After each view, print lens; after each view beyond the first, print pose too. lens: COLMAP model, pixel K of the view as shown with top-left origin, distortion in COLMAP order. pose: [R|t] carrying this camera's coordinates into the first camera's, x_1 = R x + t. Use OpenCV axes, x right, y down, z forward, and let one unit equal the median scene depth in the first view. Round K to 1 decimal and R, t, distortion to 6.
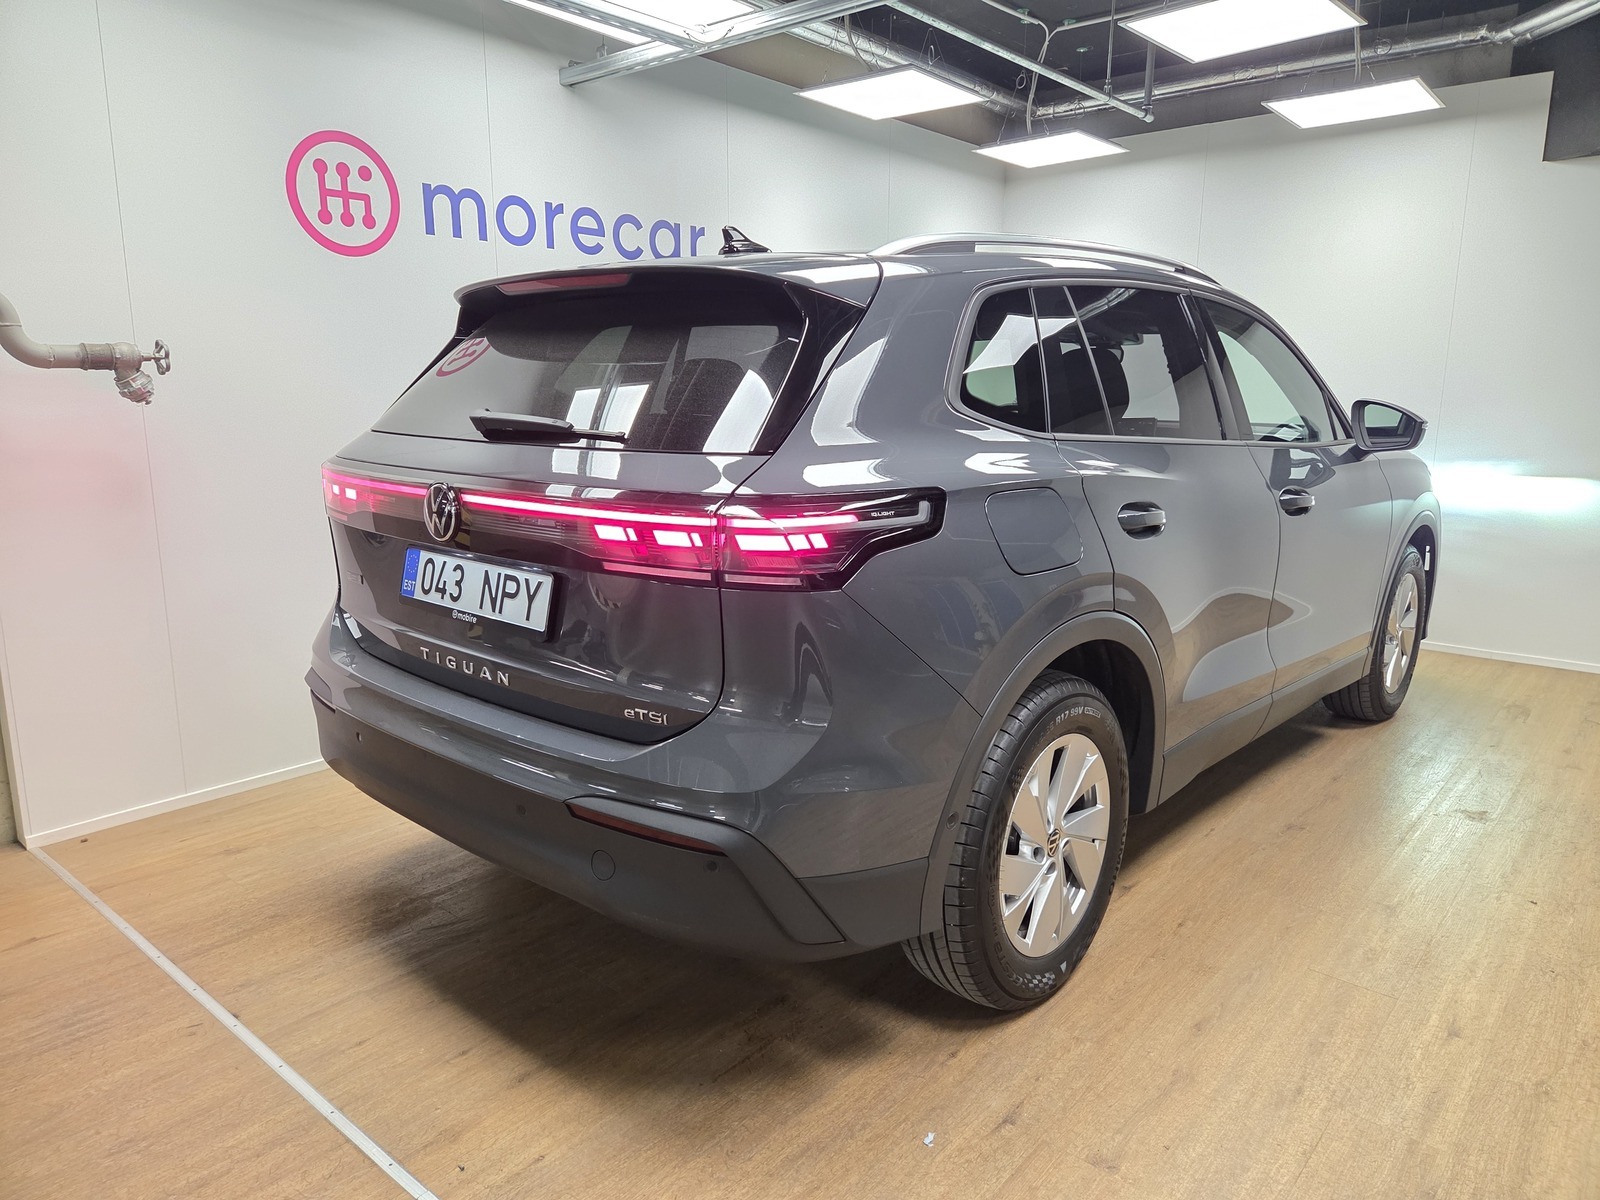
lens RADIAL K [[1087.0, 0, 800.0], [0, 1087.0, 600.0], [0, 0, 1]] dist [0.080135, -0.067689]
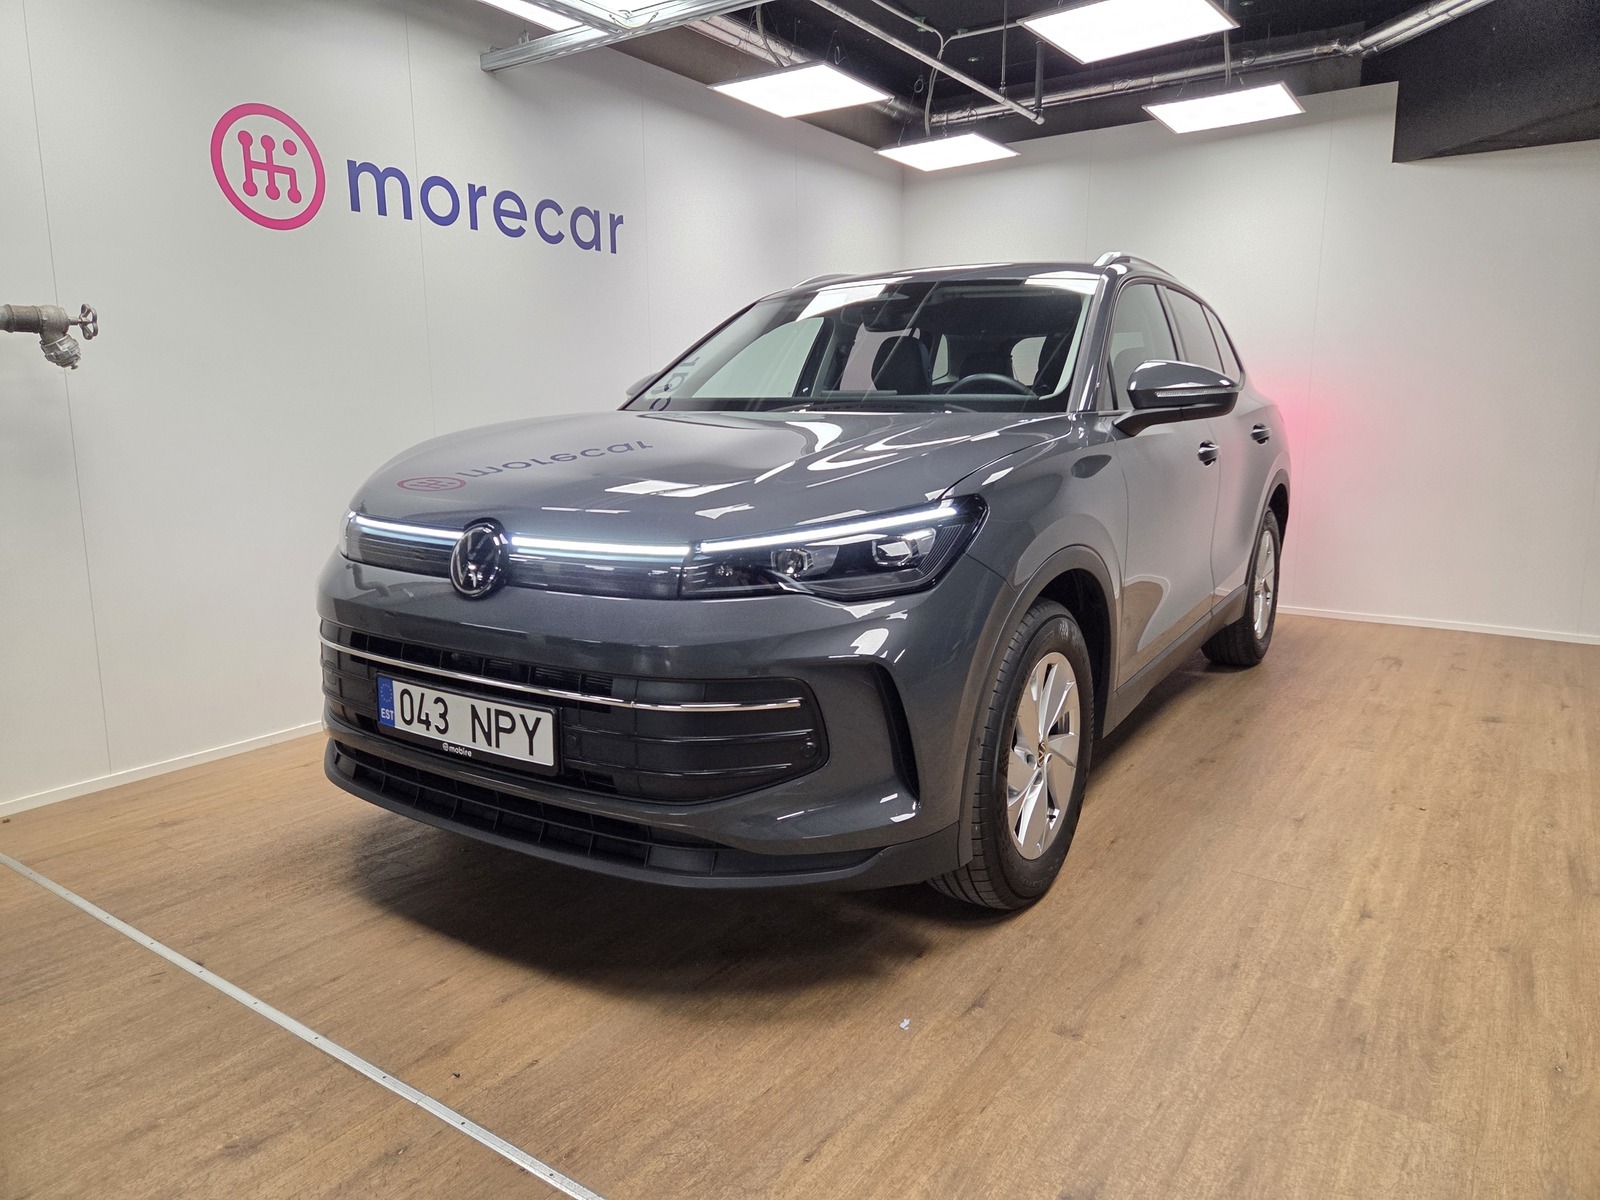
lens RADIAL K [[1084.0, 0, 794.8], [0, 1084.0, 588.4], [0, 0, 1]] dist [0.085088, -0.072580]
pose [[0.995259, -0.024818, 0.094045, -0.062748], [0.027644, 0.999201, -0.028868, 0.080498], [-0.093254, 0.031331, 0.995149, -0.039932]]
